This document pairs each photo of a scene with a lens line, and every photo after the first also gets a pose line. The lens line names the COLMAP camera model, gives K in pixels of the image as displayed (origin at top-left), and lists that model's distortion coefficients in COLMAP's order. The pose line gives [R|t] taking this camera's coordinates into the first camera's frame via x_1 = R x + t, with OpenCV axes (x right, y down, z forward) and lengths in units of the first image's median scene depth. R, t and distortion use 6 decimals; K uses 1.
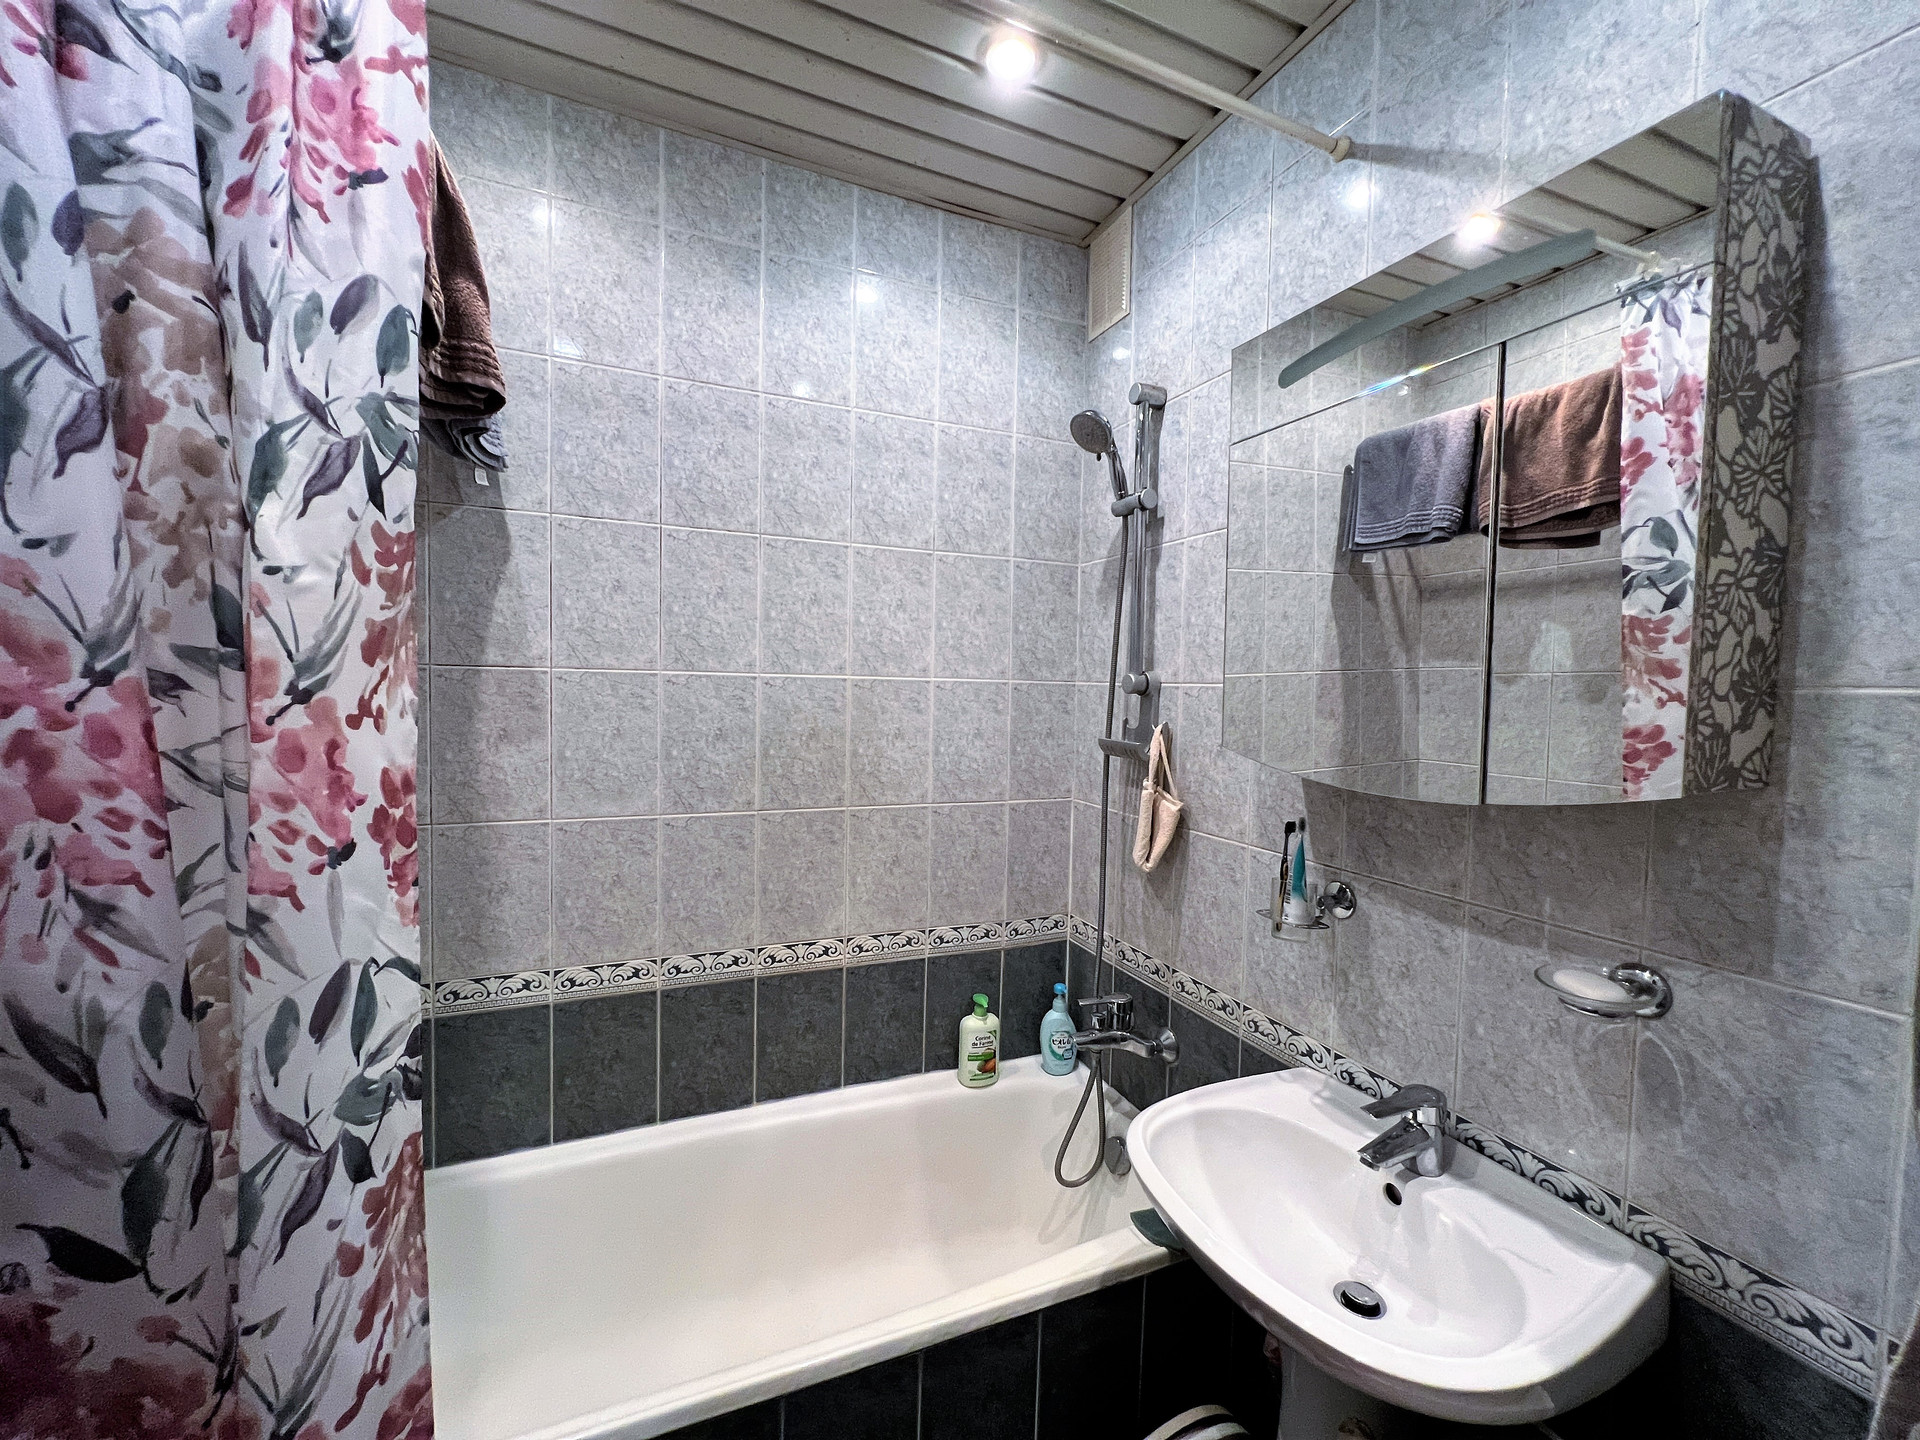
lens RADIAL K [[766.3, 0, 953.7], [0, 766.3, 722.7], [0, 0, 1]] dist [-0.002090, 0.000957]
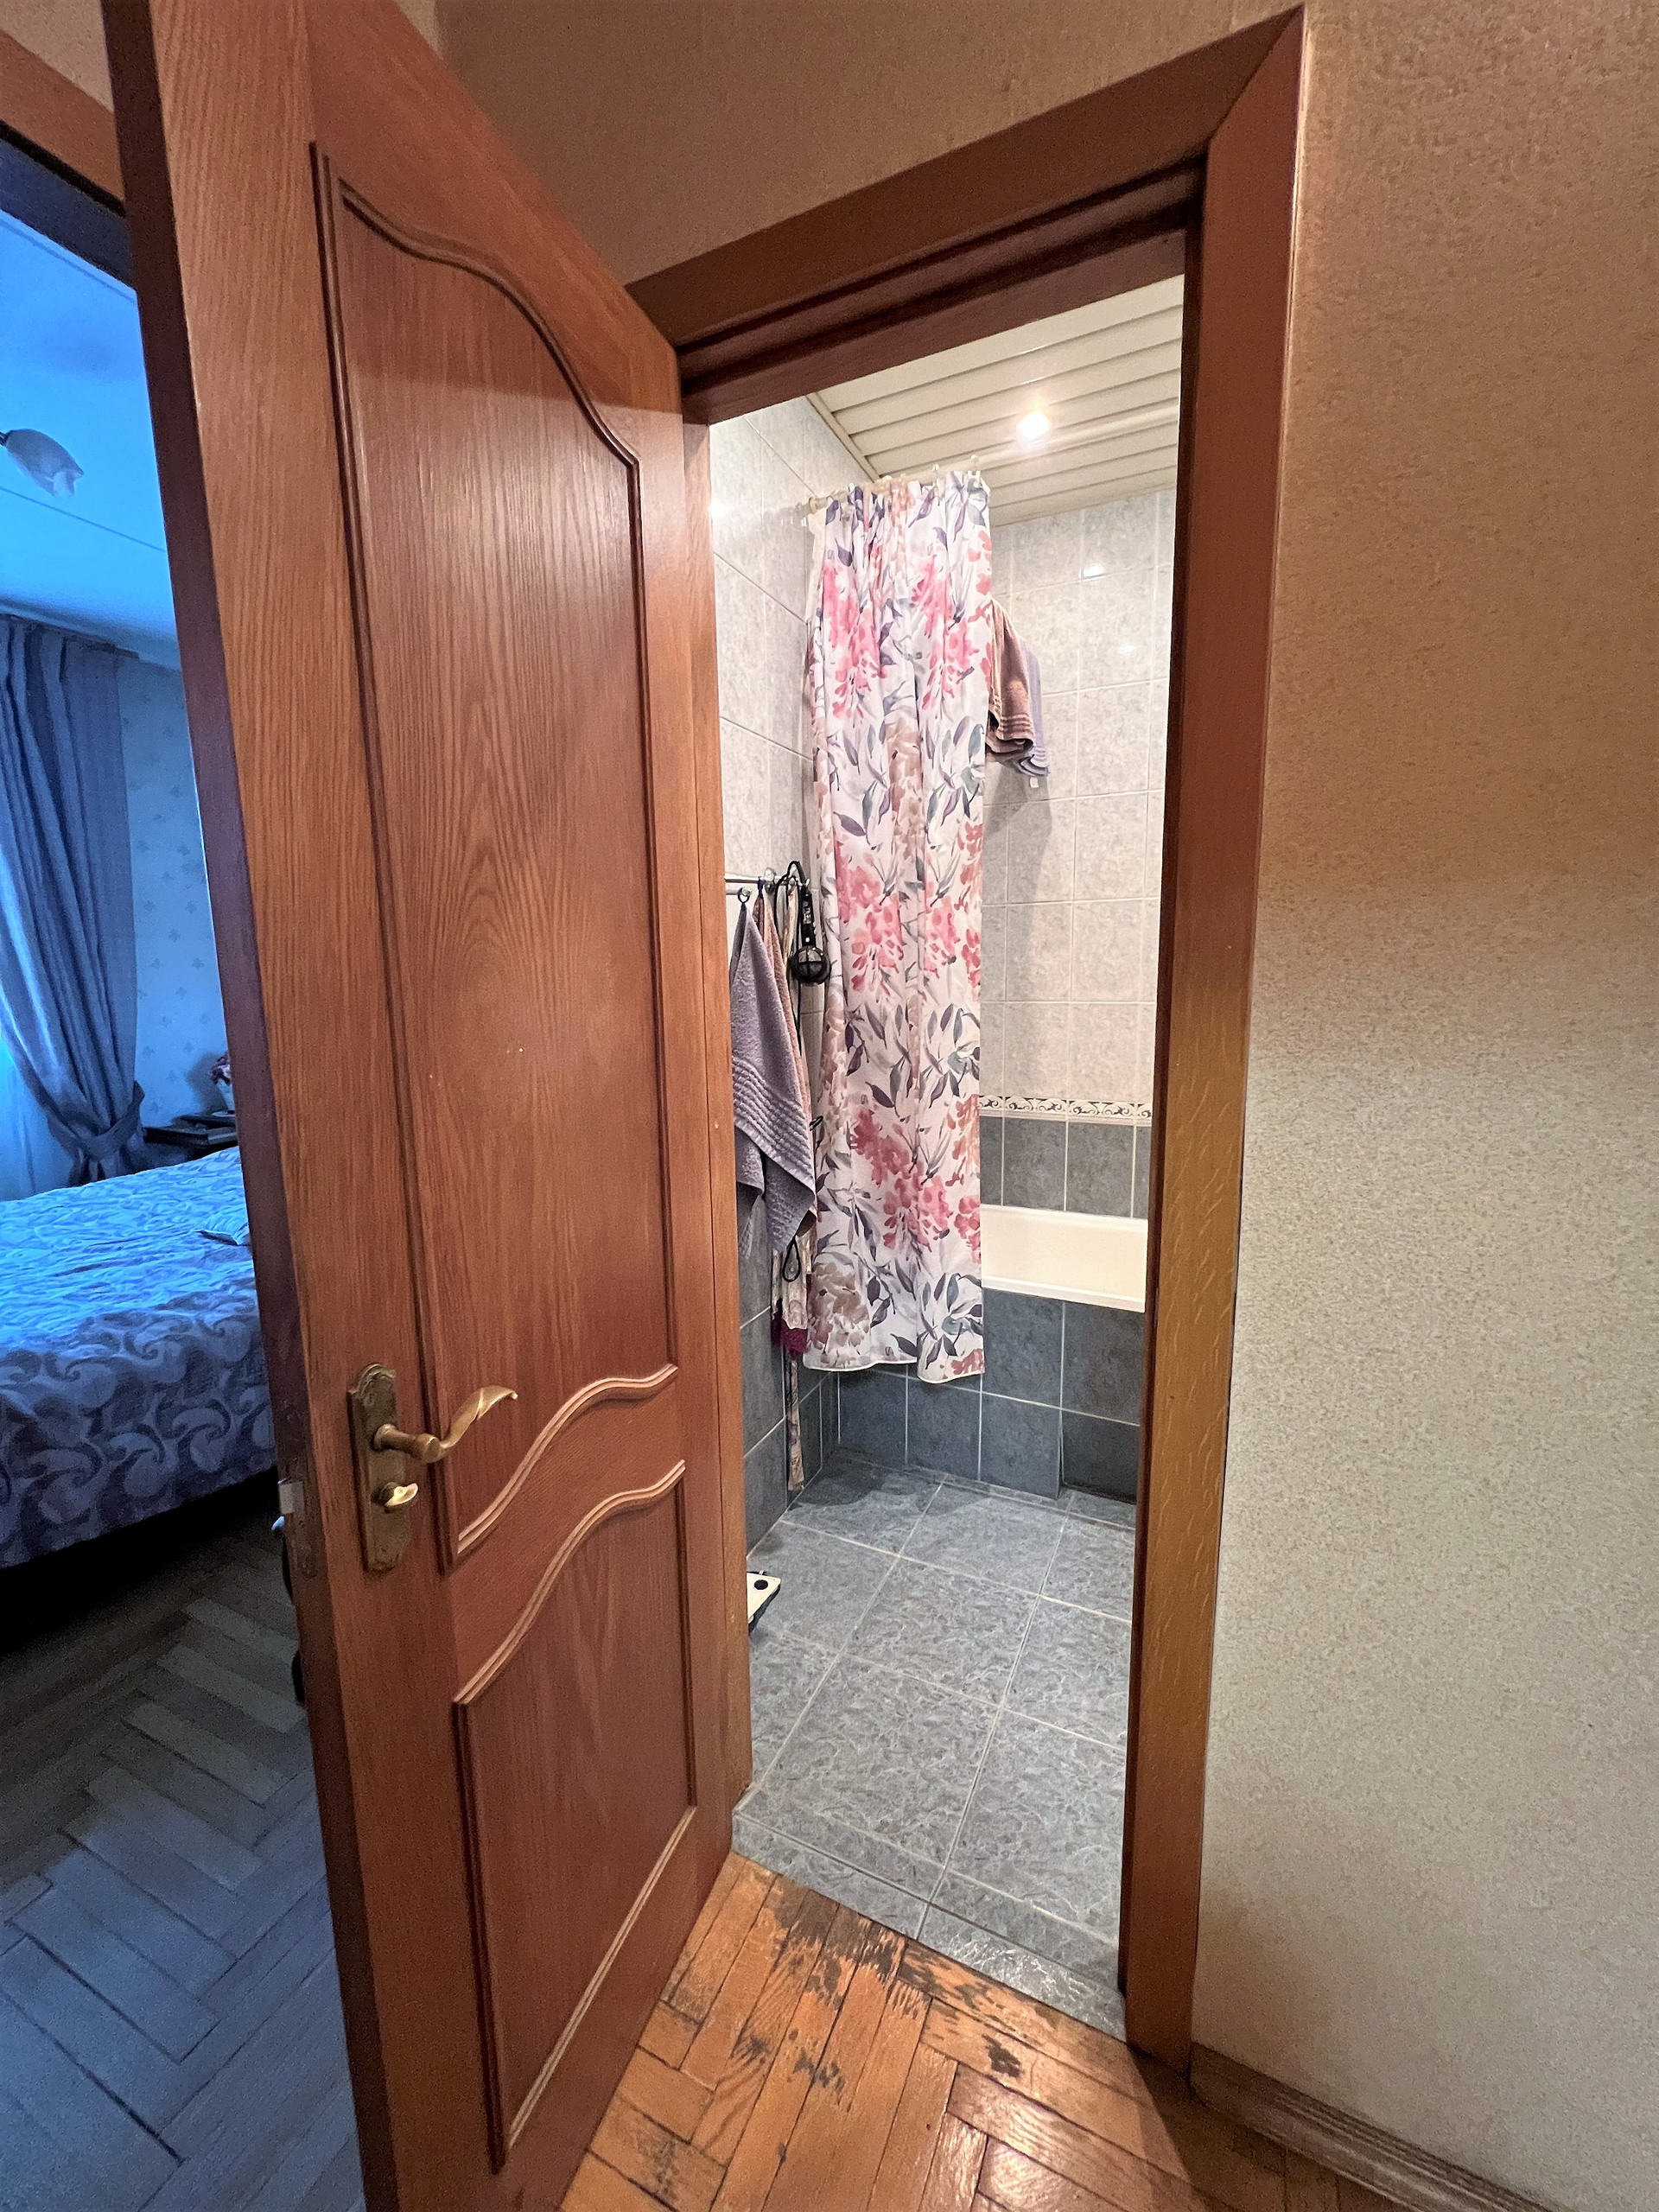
lens RADIAL K [[882.9, 0, 826.4], [0, 882.9, 1100.6], [0, 0, 1]] dist [-0.002090, 0.000957]
pose [[0.653704, 0.081008, -0.752402, 1.163934], [-0.007078, 0.994865, 0.100964, 0.344660], [0.756717, -0.060675, 0.650921, -1.241894]]
